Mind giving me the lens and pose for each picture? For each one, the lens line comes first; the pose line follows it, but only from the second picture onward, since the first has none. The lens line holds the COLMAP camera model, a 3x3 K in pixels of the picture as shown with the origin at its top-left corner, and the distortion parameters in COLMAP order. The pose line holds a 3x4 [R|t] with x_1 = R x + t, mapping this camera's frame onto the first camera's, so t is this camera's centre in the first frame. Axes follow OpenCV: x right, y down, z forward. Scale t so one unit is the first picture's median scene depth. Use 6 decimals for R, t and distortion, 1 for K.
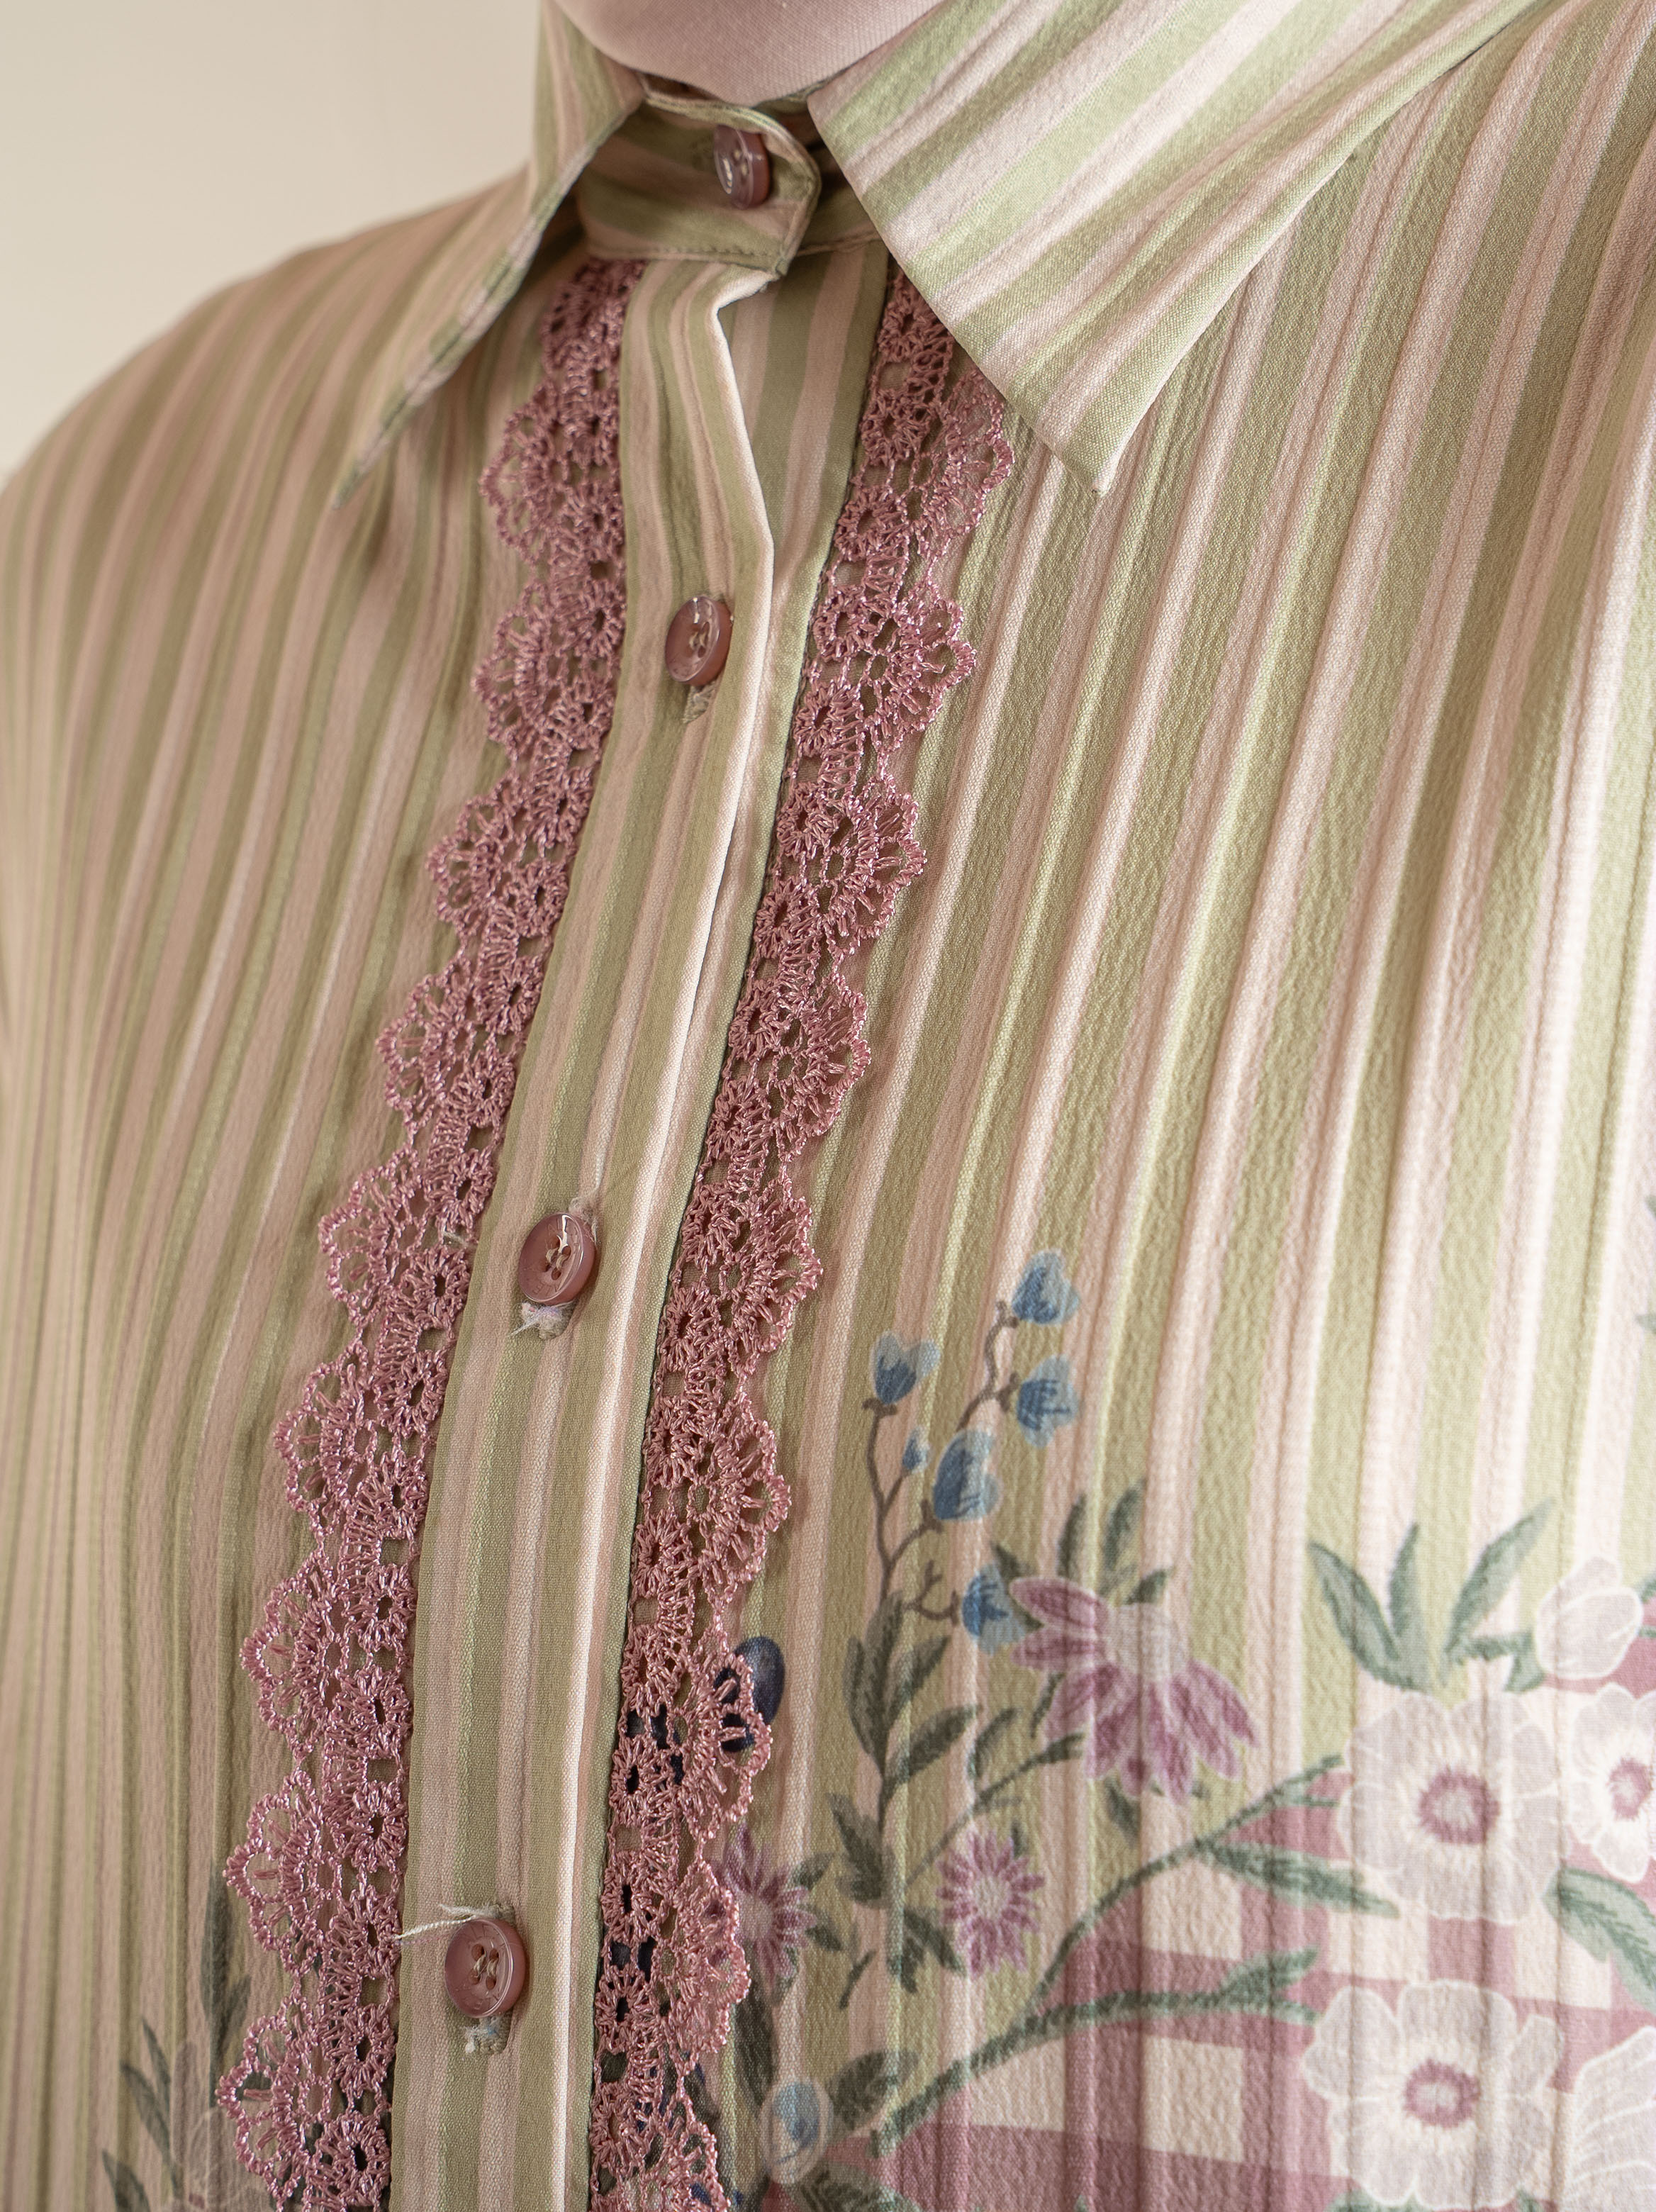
lens RADIAL K [[4507.9, 0, 828.0], [0, 4507.9, 1106.0], [0, 0, 1]] dist [1.535389, 0.007828]
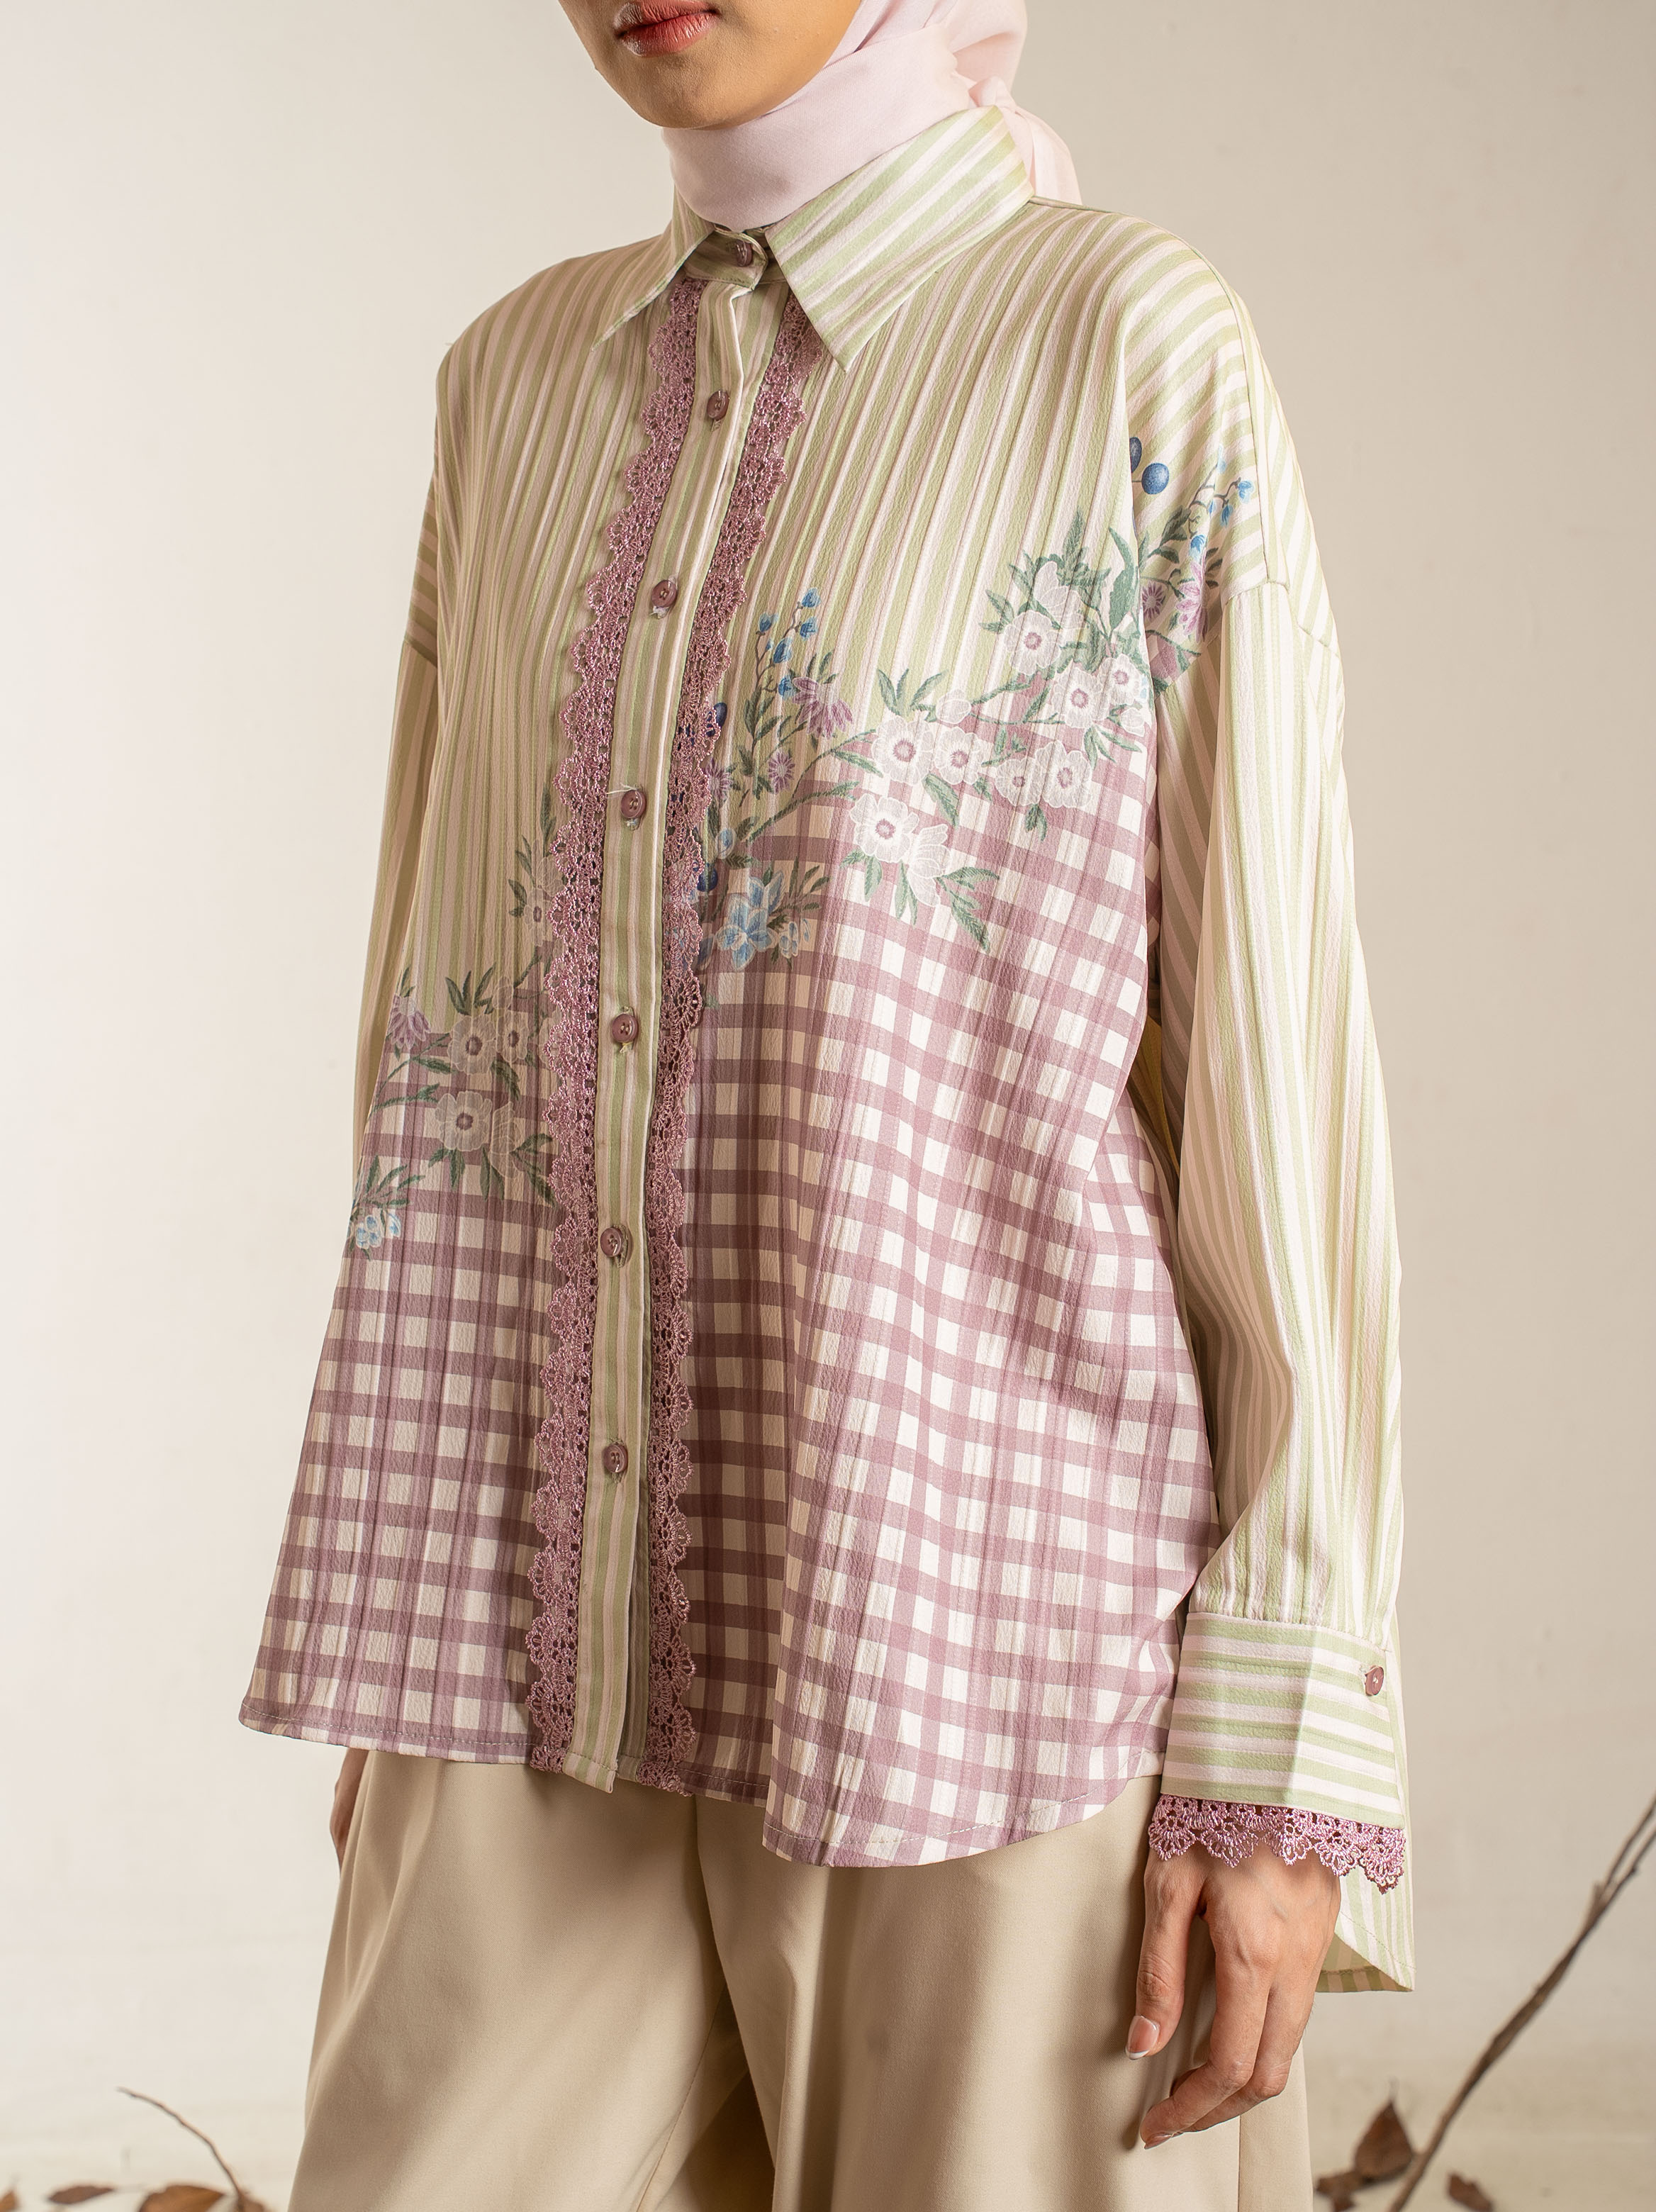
lens RADIAL K [[5113.5, 0, 828.0], [0, 5113.5, 1106.0], [0, 0, 1]] dist [-0.054180, -0.181752]
pose [[0.998127, 0.060109, 0.011392, 0.036063], [-0.060642, 0.996681, 0.054318, 0.185419], [-0.008089, -0.054907, 0.998459, -2.570410]]
